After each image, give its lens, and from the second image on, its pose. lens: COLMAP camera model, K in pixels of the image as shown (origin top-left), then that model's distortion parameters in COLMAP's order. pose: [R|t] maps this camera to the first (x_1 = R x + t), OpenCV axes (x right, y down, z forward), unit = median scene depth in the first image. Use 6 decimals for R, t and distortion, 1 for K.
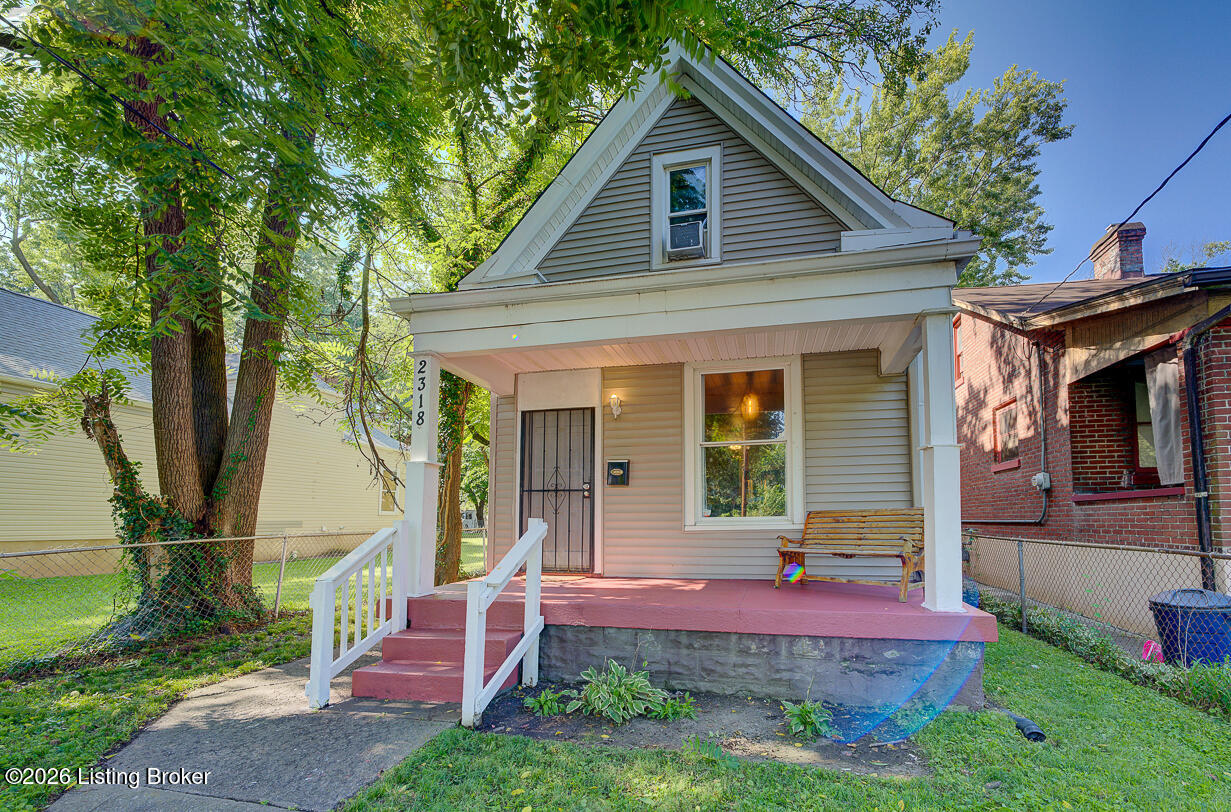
lens RADIAL K [[503.9, 0, 647.6], [0, 503.9, 497.2], [0, 0, 1]] dist [0.003518, -0.000944]
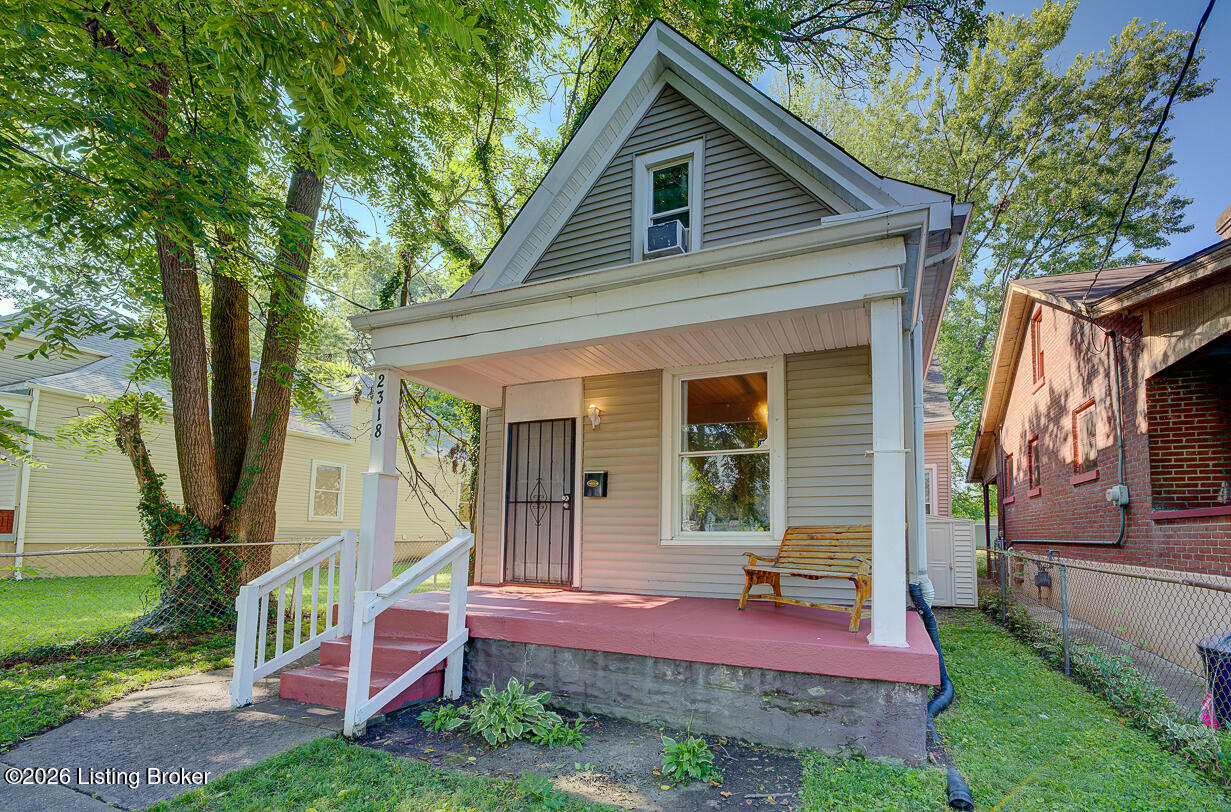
lens RADIAL K [[503.9, 0, 648.9], [0, 503.9, 506.6], [0, 0, 1]] dist [0.003518, -0.000944]
pose [[0.986888, 0.008080, -0.161203, 0.211821], [-0.009423, 0.999927, -0.007570, 0.001242], [0.161130, 0.008989, 0.986892, 0.058200]]
